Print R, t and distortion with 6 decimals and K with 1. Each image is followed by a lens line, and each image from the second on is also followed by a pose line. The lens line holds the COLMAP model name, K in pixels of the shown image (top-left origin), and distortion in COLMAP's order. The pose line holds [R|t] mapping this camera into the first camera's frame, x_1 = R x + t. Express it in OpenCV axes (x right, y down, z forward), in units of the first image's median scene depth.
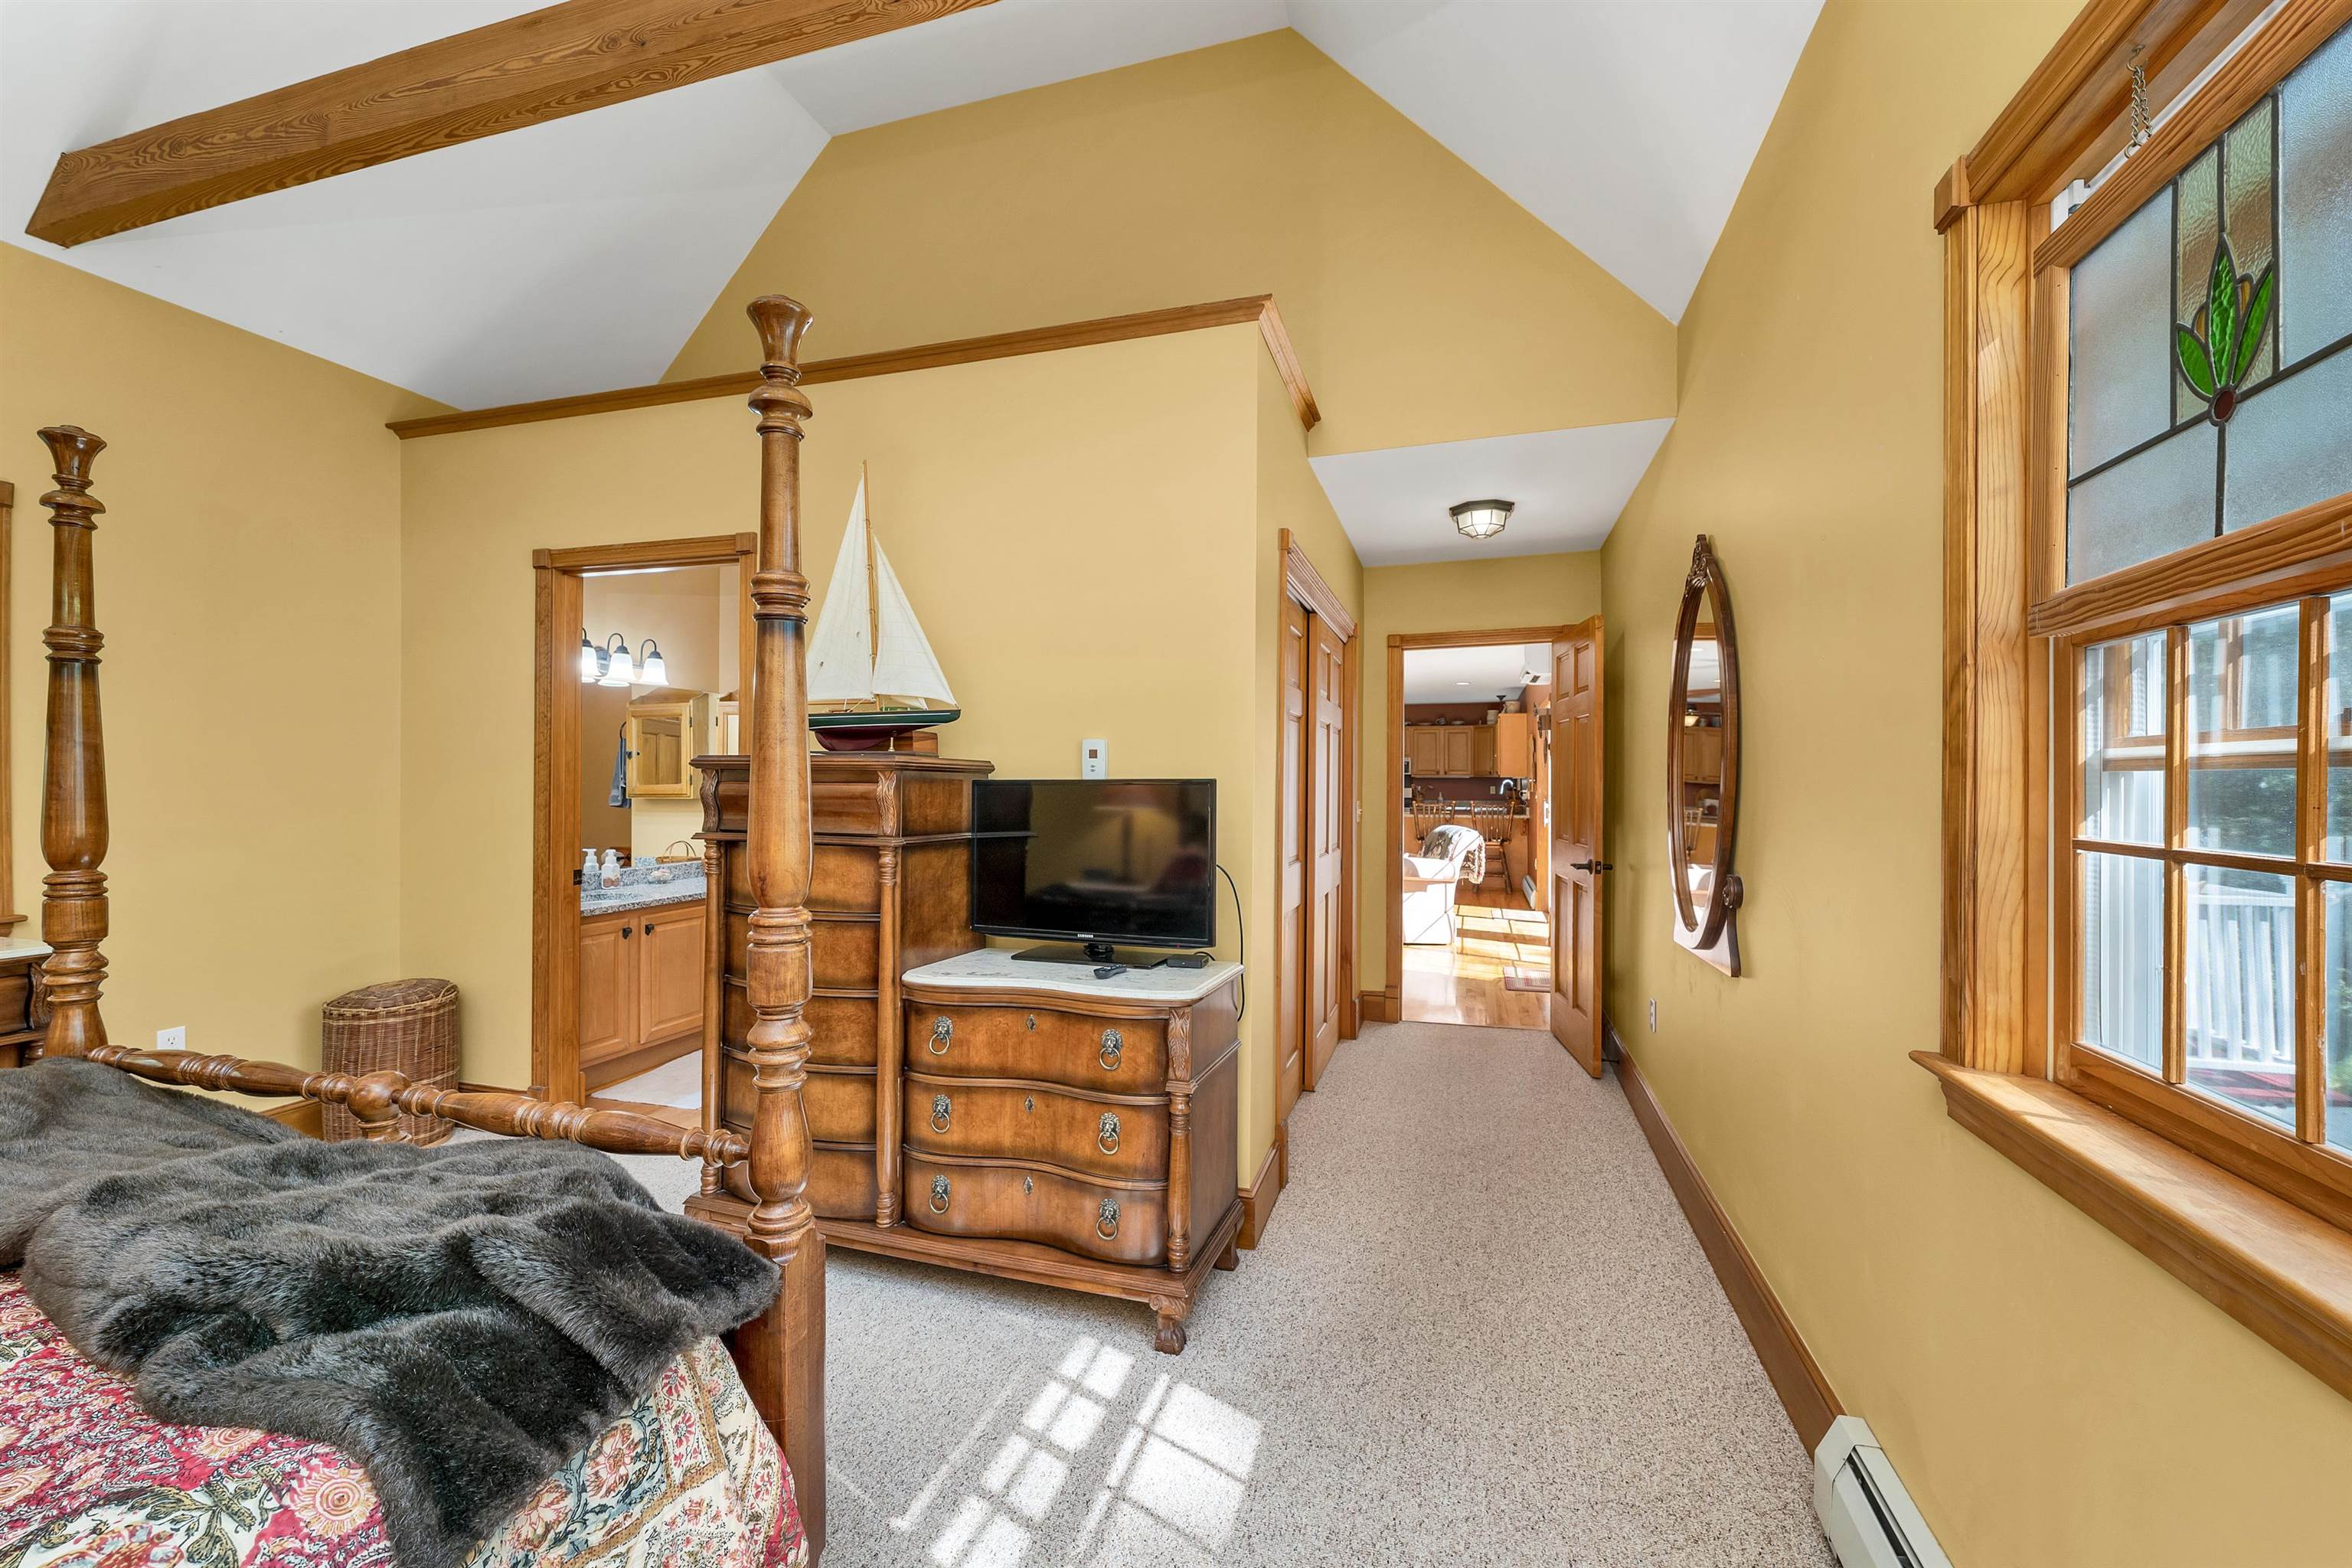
lens RADIAL K [[982.1, 0, 1181.3], [0, 982.1, 772.6], [0, 0, 1]] dist [-0.000479, -0.000243]
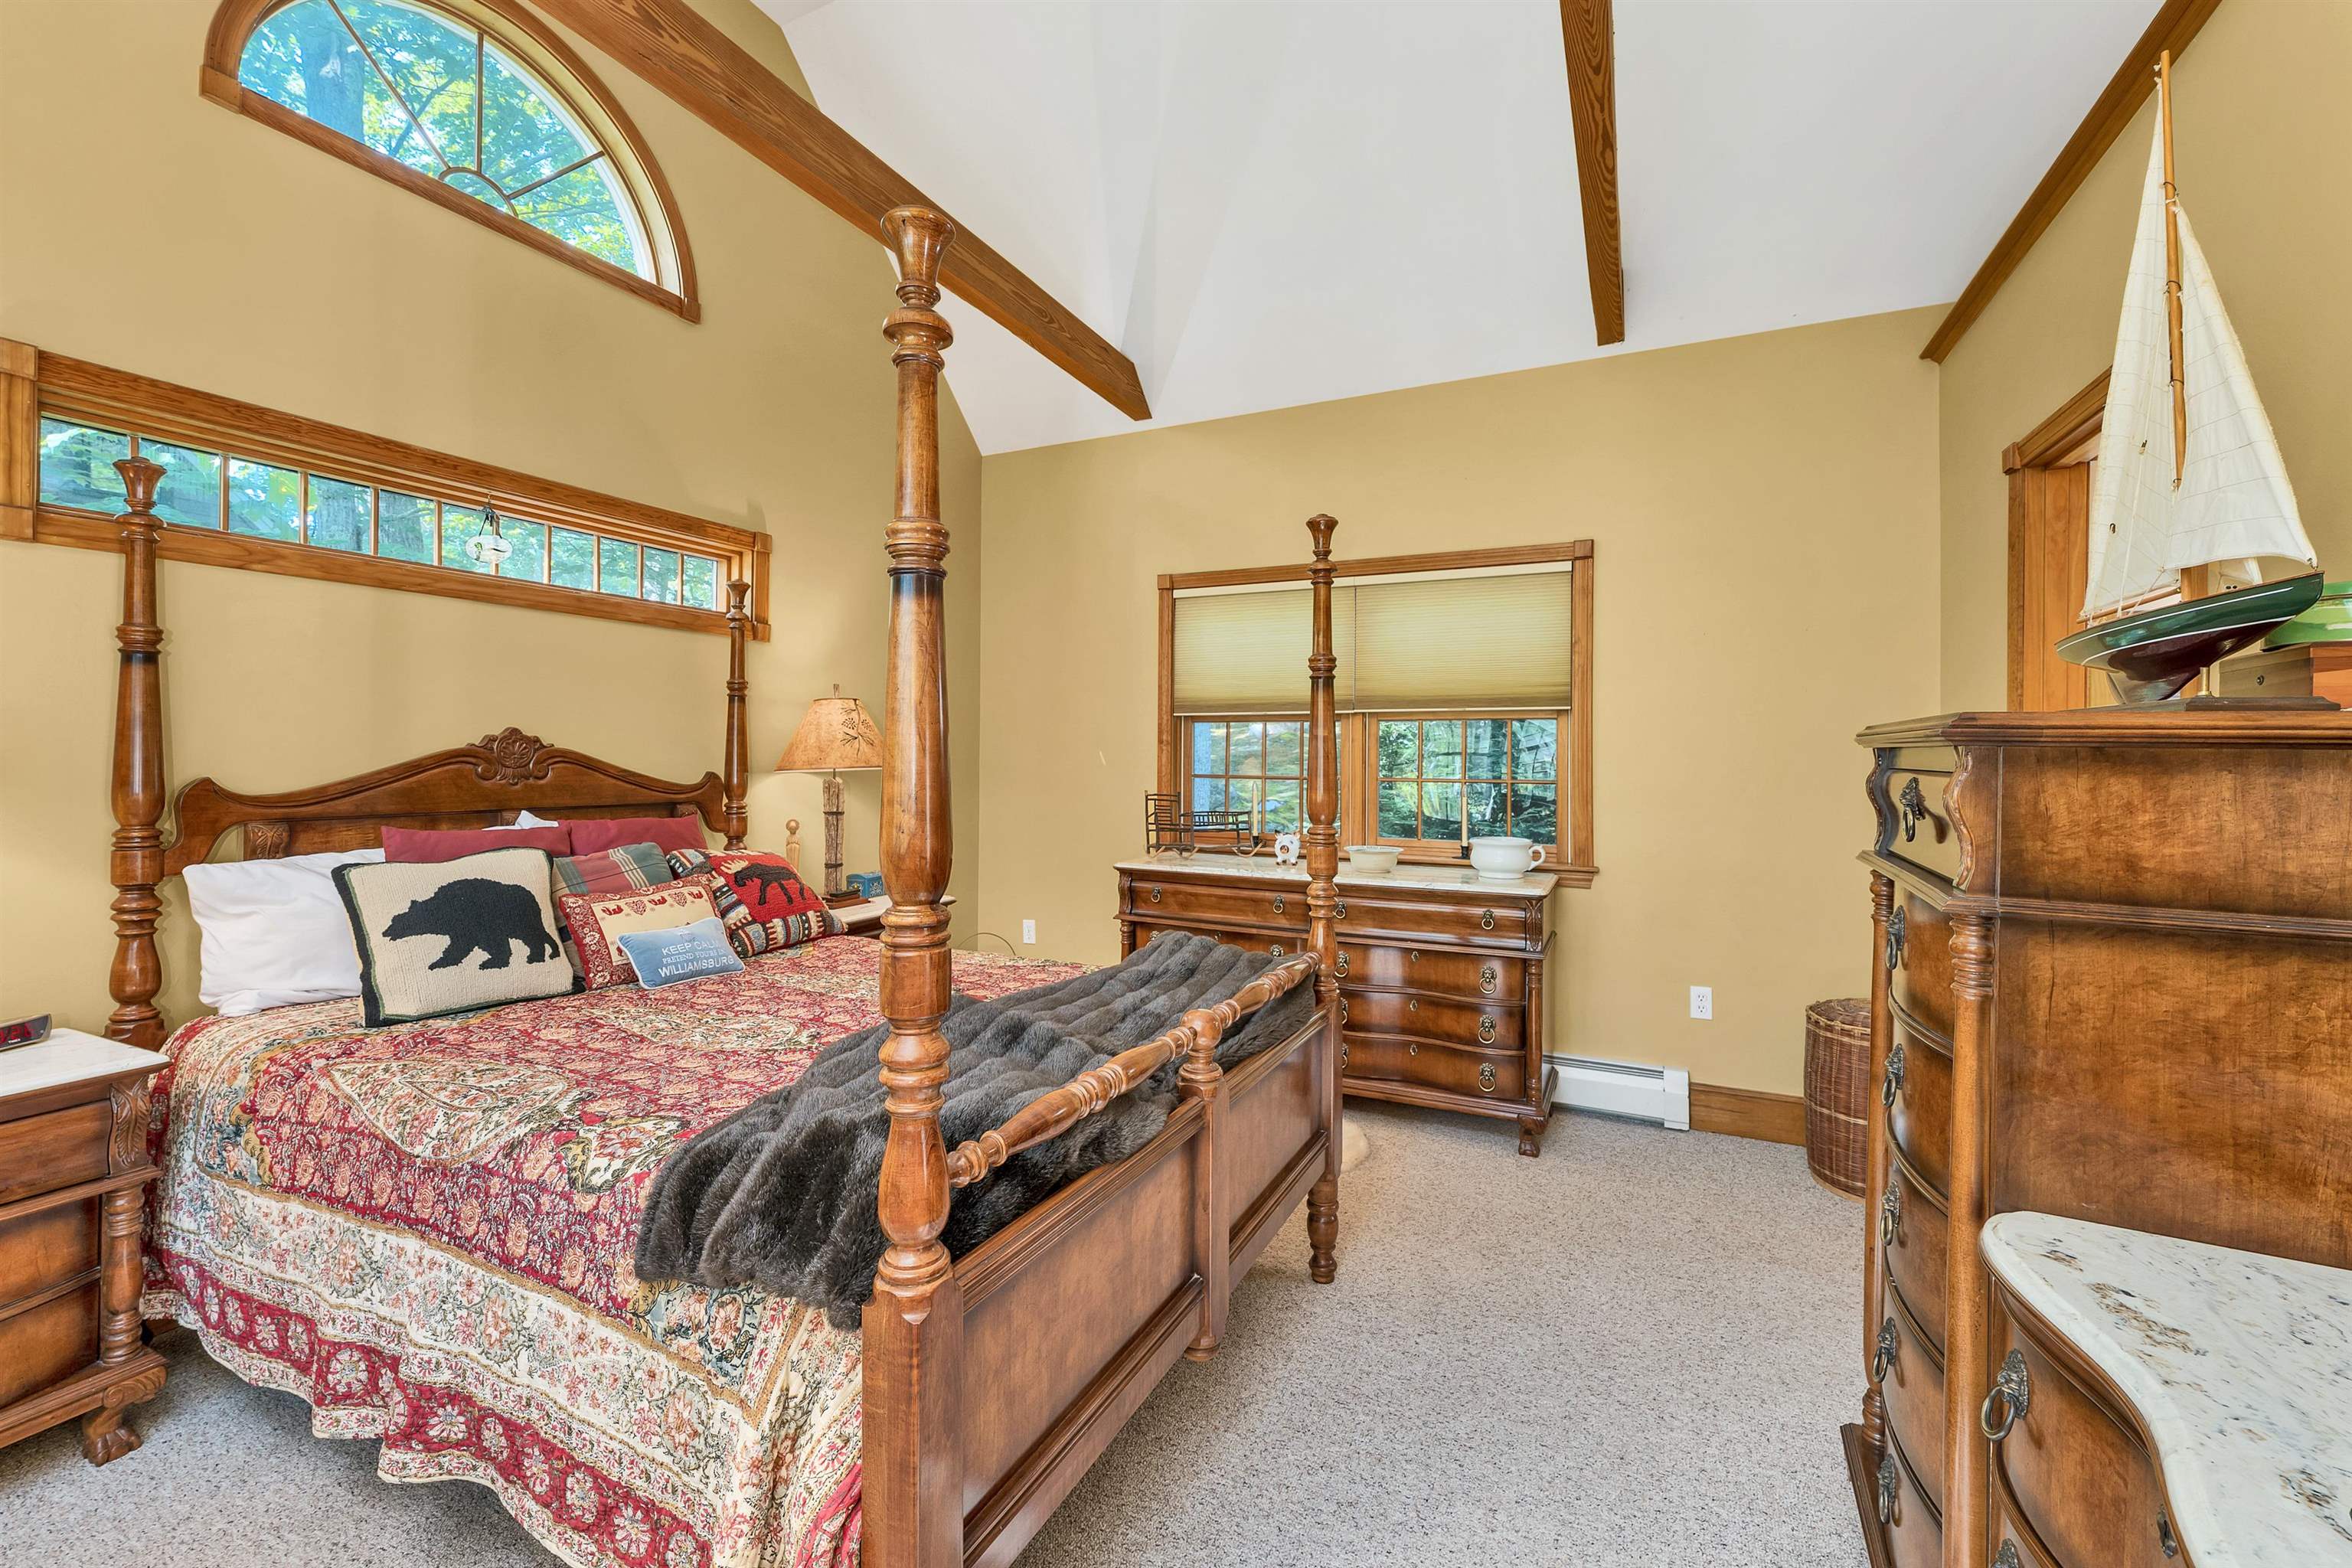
lens RADIAL K [[982.1, 0, 1181.3], [0, 982.1, 772.6], [0, 0, 1]] dist [-0.000479, -0.000243]
pose [[-0.165269, 0.008150, -0.986215, 0.208959], [-0.001199, 0.999963, 0.008464, 0.006913], [0.986248, 0.002582, -0.165254, 0.710682]]
